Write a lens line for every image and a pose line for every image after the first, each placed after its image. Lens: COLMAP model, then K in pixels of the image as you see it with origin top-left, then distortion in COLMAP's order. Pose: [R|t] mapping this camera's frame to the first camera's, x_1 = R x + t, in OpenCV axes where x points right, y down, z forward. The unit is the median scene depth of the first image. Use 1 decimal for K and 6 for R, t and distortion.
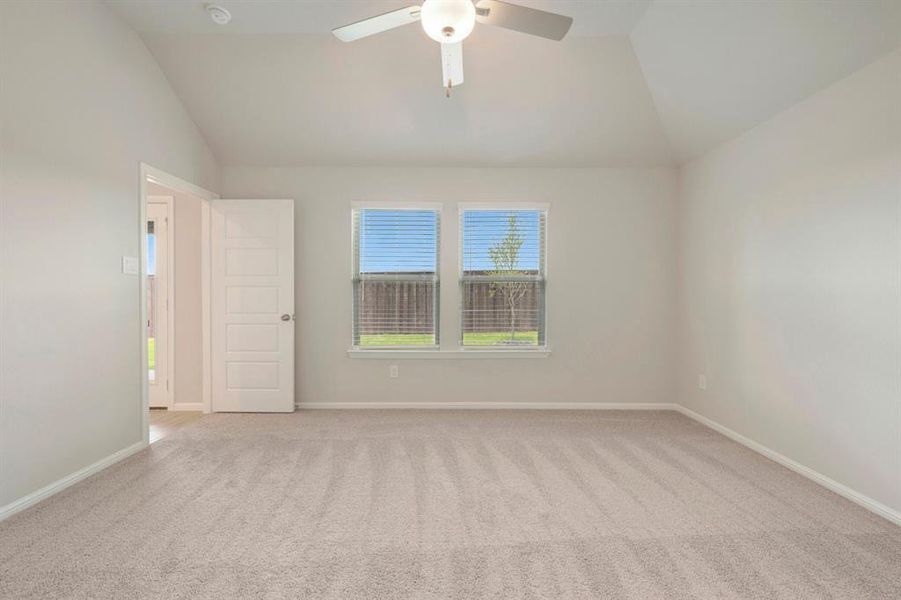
lens RADIAL K [[362.2, 0, 451.6], [0, 362.2, 296.5], [0, 0, 1]] dist [0.000959, 0.000051]
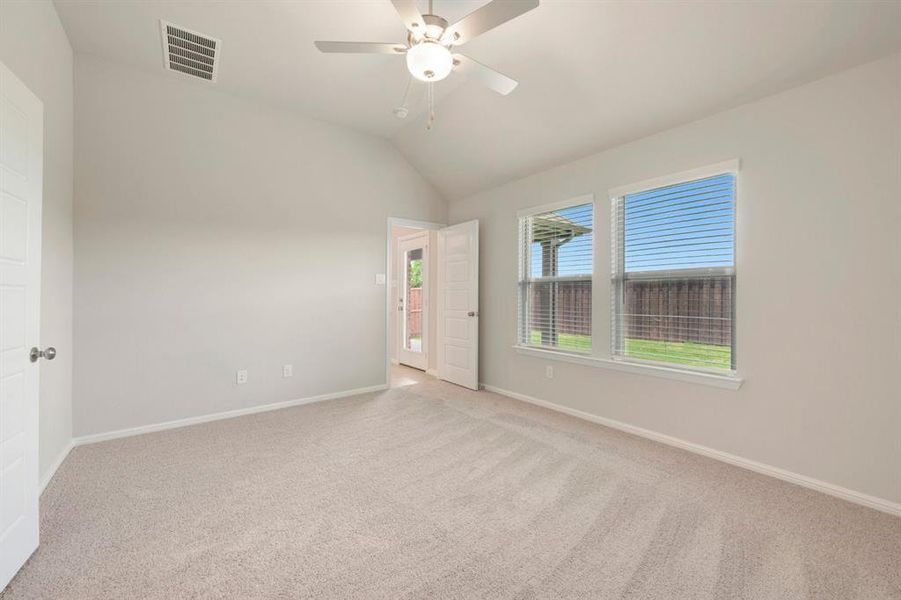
lens RADIAL K [[362.2, 0, 451.6], [0, 362.2, 296.5], [0, 0, 1]] dist [0.000959, 0.000051]
pose [[0.613207, 0.001108, -0.789922, 0.489287], [-0.003888, 0.999991, -0.001615, -0.000871], [0.789913, 0.004062, 0.613206, 0.168279]]
